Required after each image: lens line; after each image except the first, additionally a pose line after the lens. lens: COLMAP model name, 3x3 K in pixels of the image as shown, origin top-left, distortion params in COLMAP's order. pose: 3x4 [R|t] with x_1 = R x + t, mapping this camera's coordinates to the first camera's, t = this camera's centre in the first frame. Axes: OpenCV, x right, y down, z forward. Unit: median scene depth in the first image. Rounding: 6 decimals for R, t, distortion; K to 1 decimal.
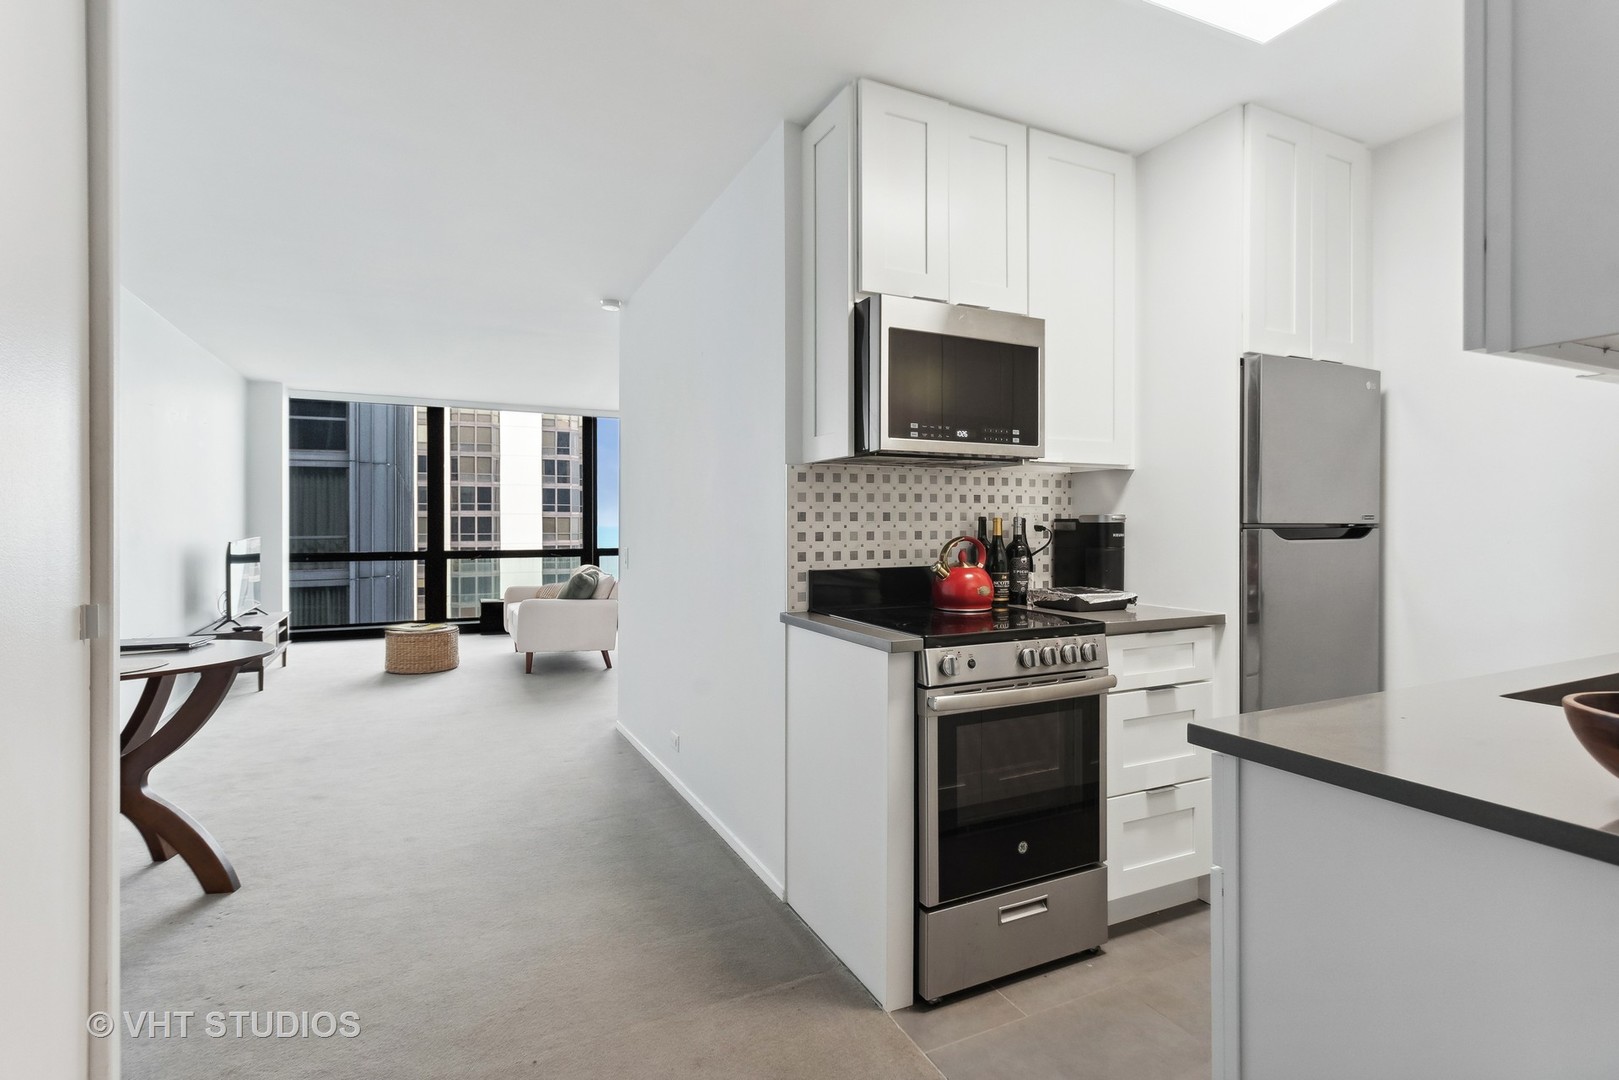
lens RADIAL K [[765.1, 0, 841.8], [0, 765.1, 521.7], [0, 0, 1]] dist [0.014142, -0.007002]
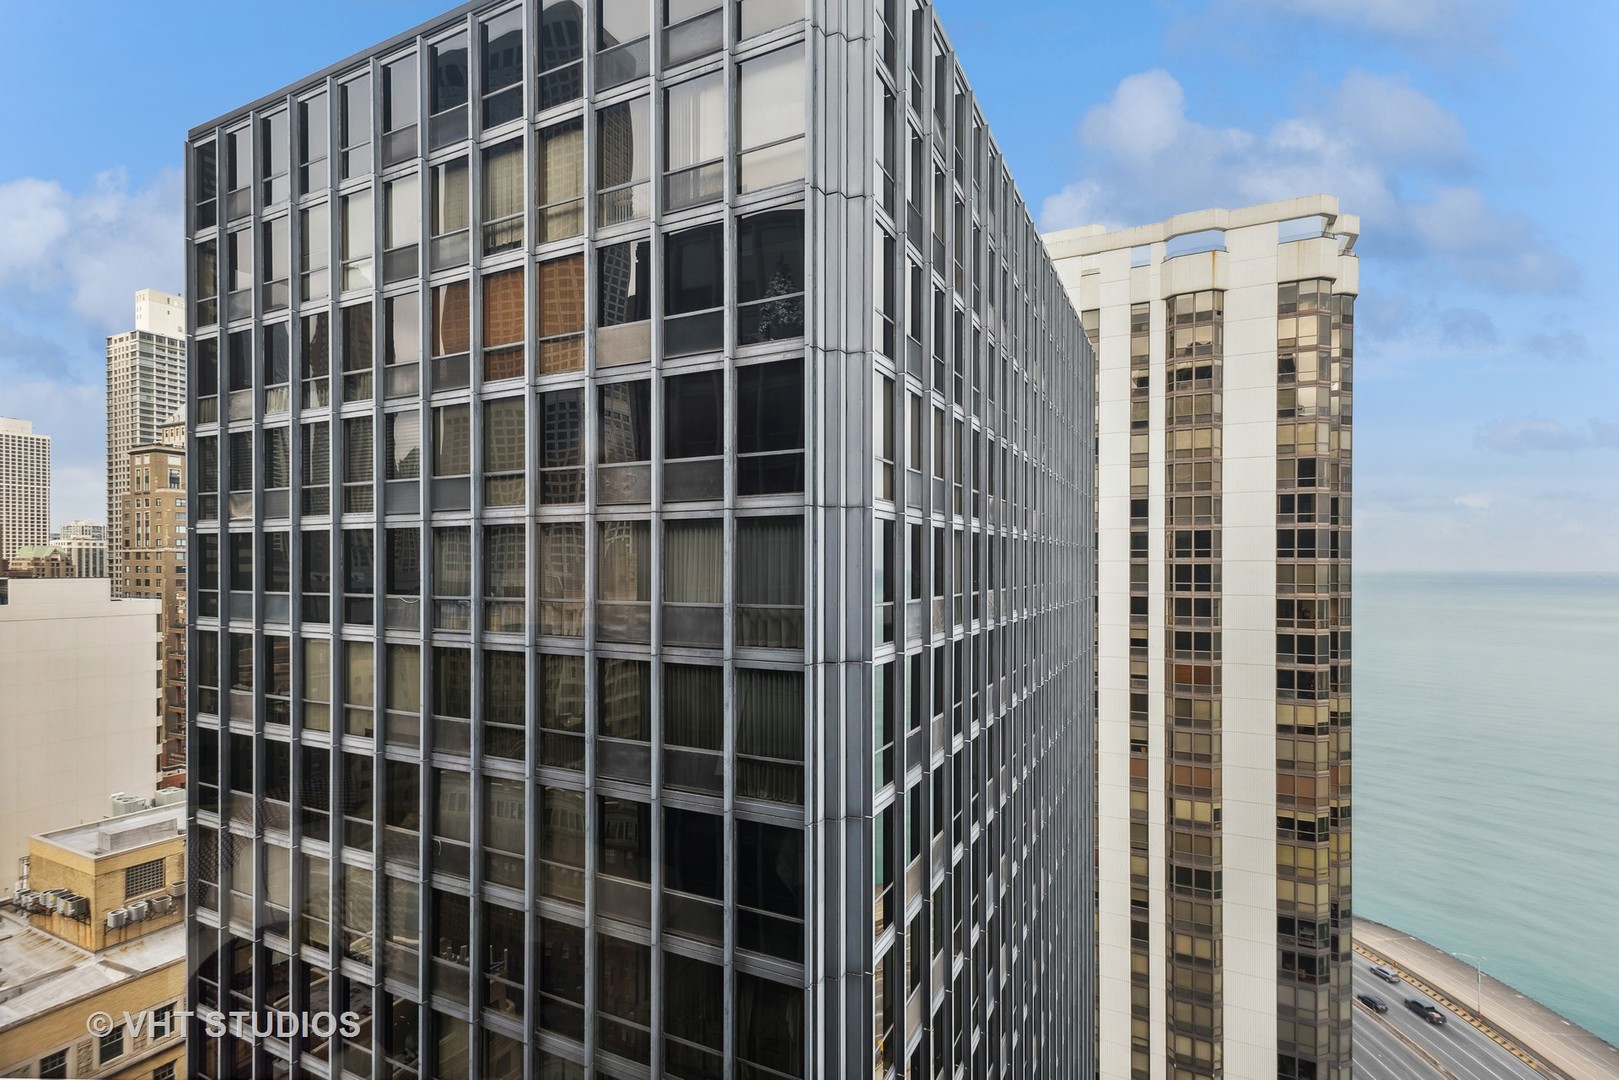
lens RADIAL K [[765.1, 0, 813.2], [0, 765.1, 572.0], [0, 0, 1]] dist [0.014142, -0.007002]
pose [[0.577642, 0.009146, -0.816239, -0.007940], [-0.002611, 0.999953, 0.009356, -0.005020], [0.816286, -0.003273, 0.577639, 0.132126]]
